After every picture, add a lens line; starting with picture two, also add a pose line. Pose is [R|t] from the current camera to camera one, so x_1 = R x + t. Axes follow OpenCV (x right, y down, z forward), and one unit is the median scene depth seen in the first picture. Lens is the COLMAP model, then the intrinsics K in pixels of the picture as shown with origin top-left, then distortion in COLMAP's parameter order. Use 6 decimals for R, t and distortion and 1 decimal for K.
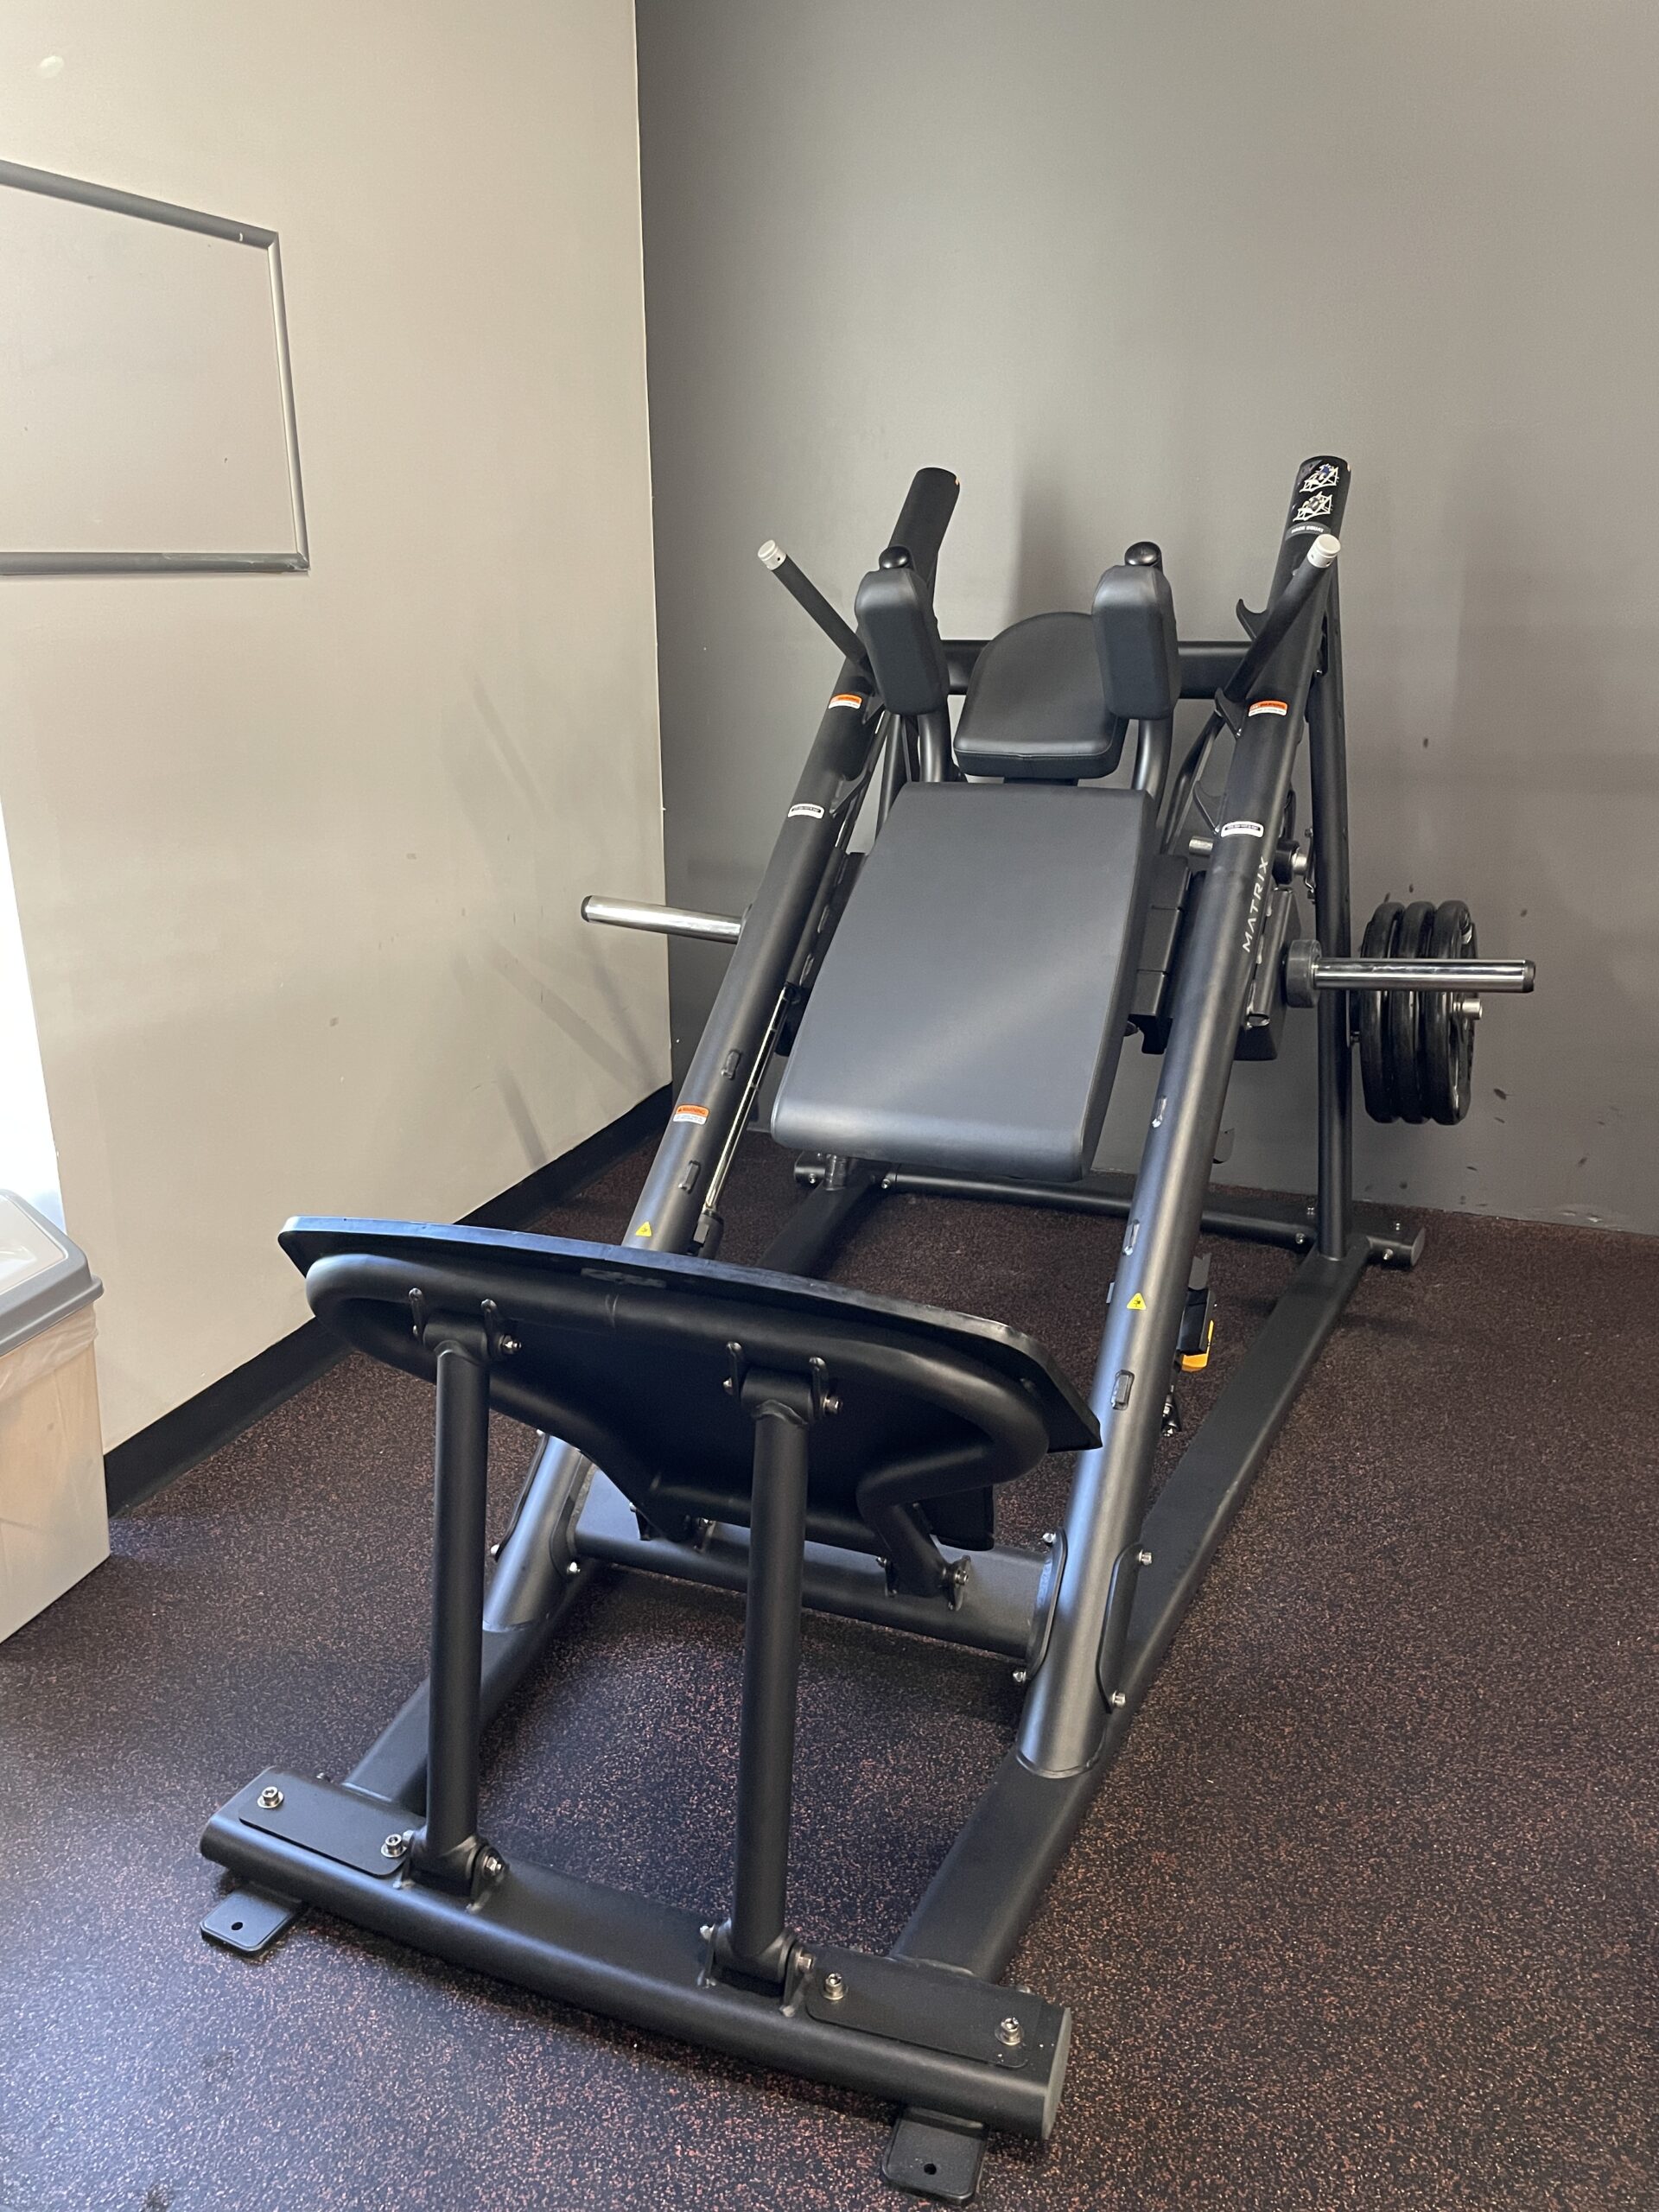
lens RADIAL K [[1676.0, 0, 829.5], [0, 1676.0, 1106.0], [0, 0, 1]] dist [0.078840, -0.097765]
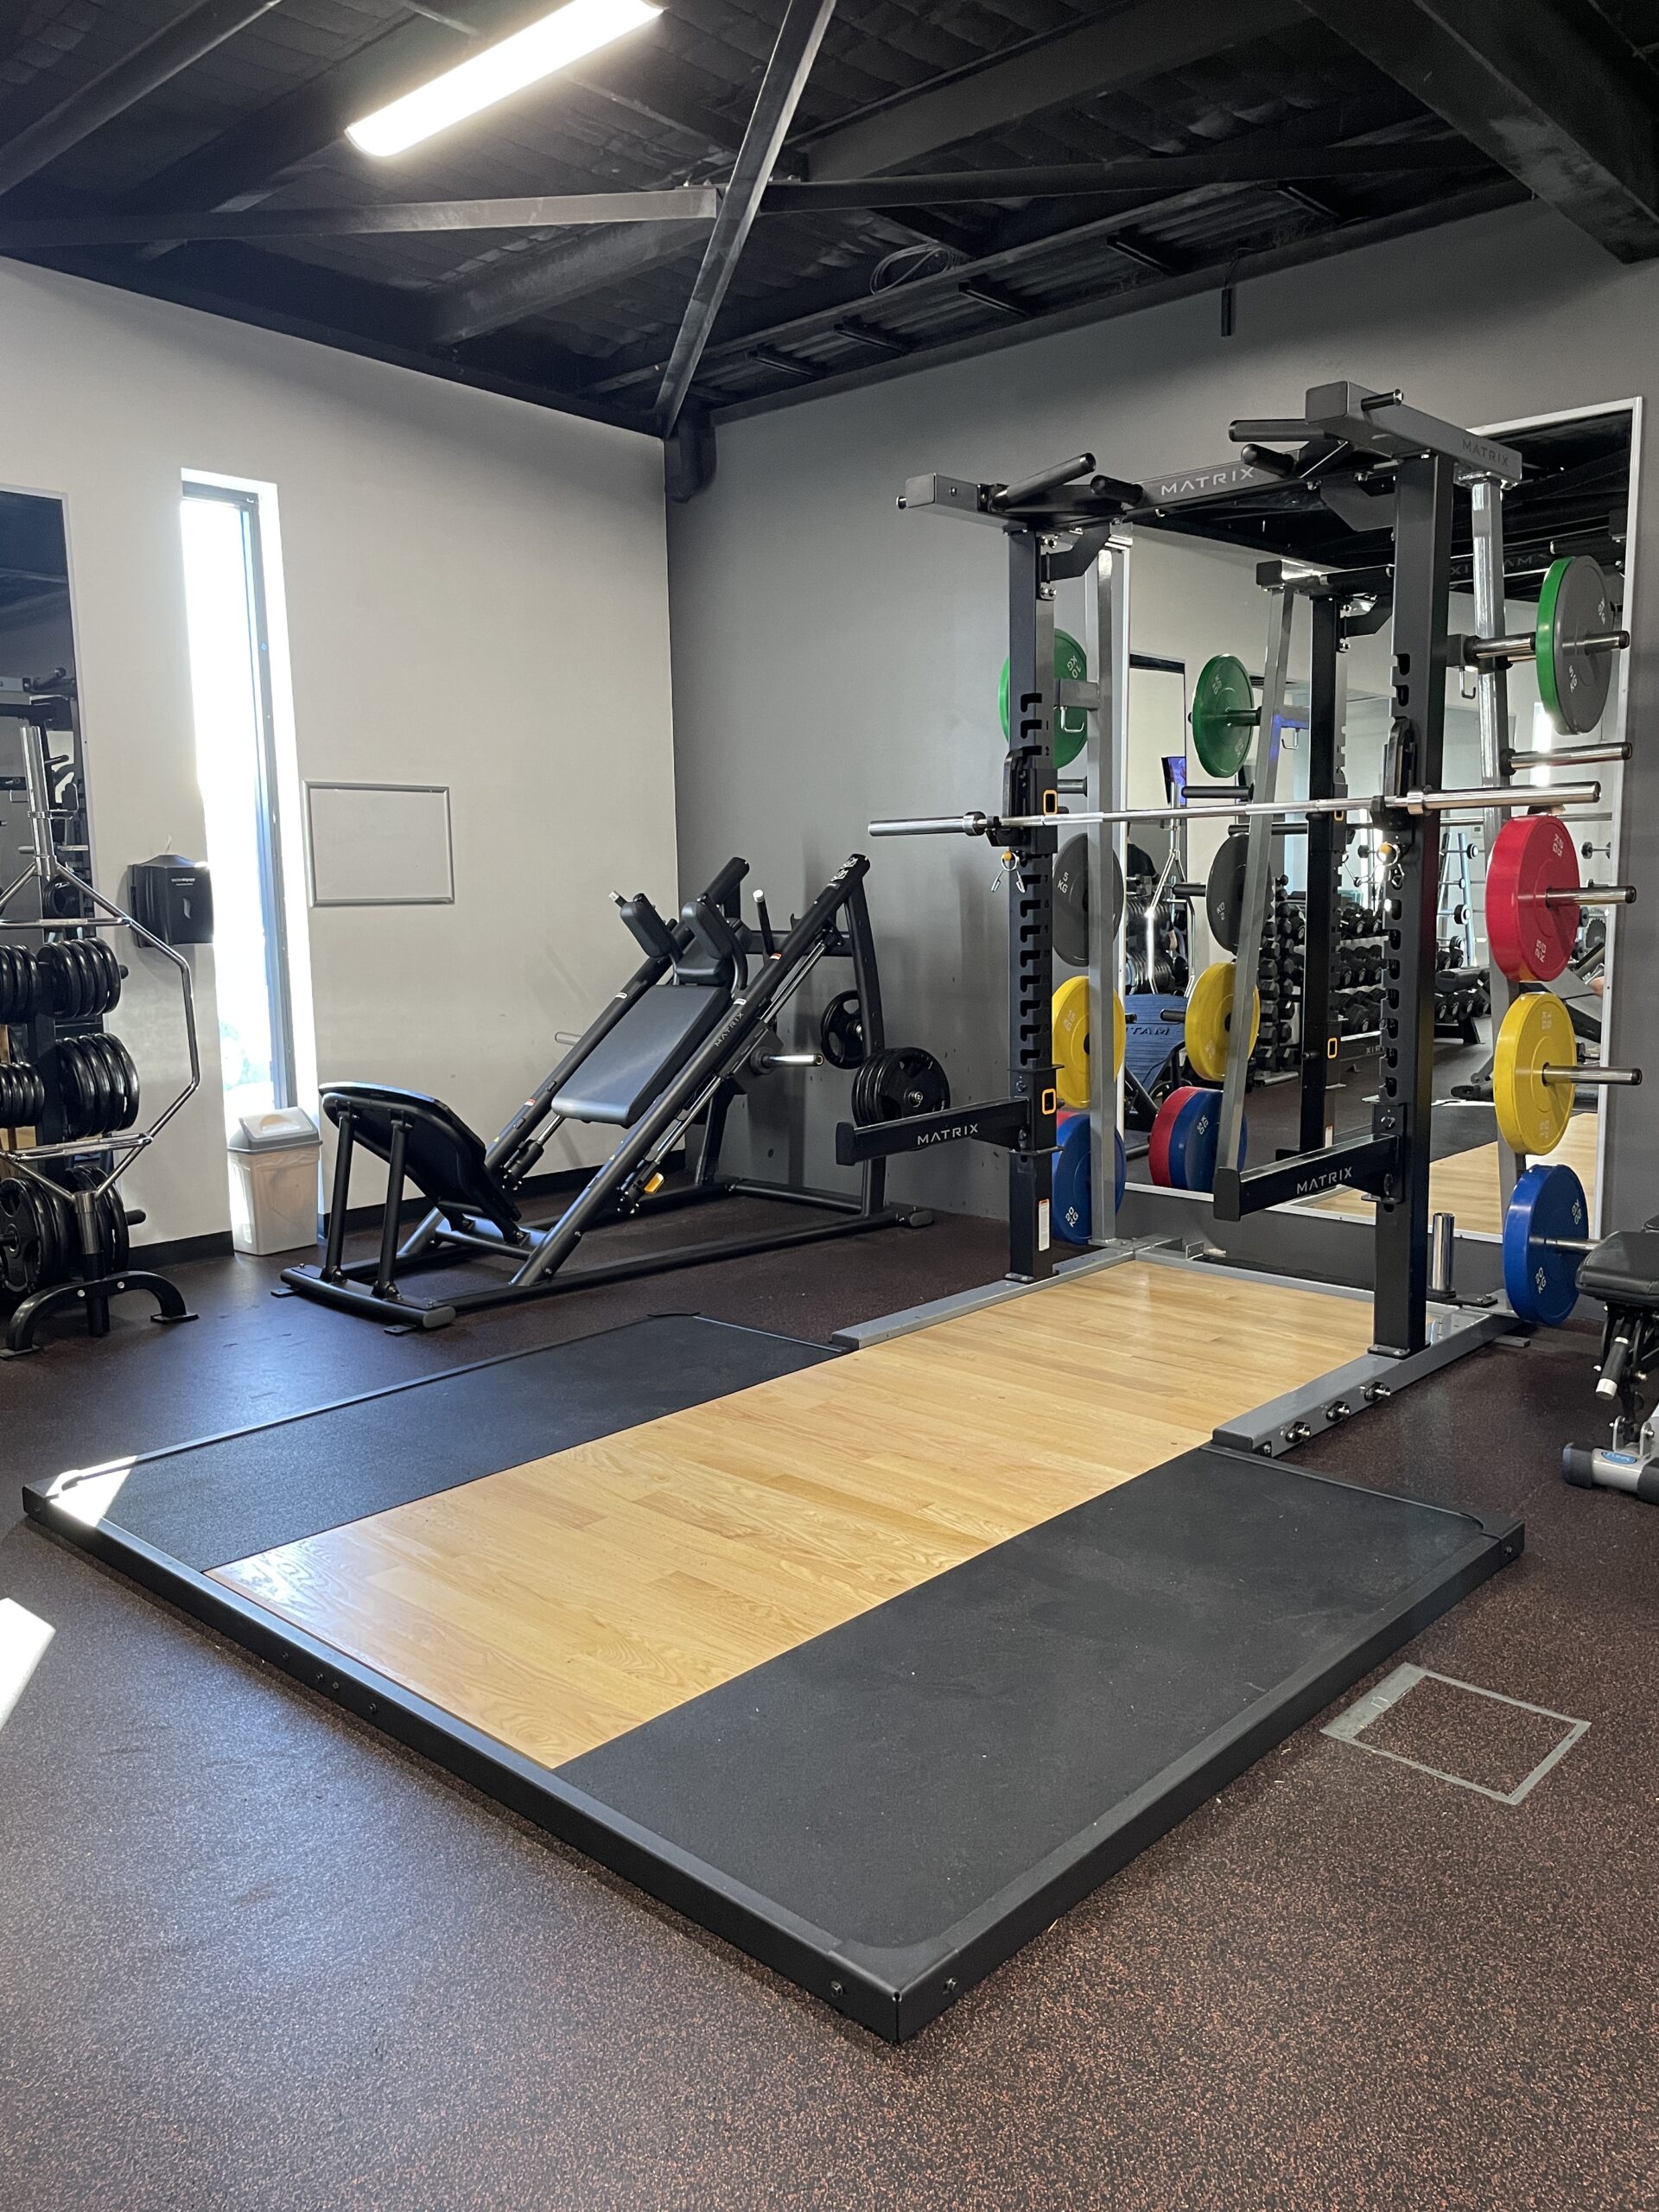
lens RADIAL K [[1676.0, 0, 829.5], [0, 1676.0, 1106.0], [0, 0, 1]] dist [0.078840, -0.097765]
pose [[0.927704, 0.037149, -0.371464, 1.300907], [-0.099425, 0.983684, -0.149932, 0.349059], [0.359834, 0.176026, 0.916261, -1.206658]]
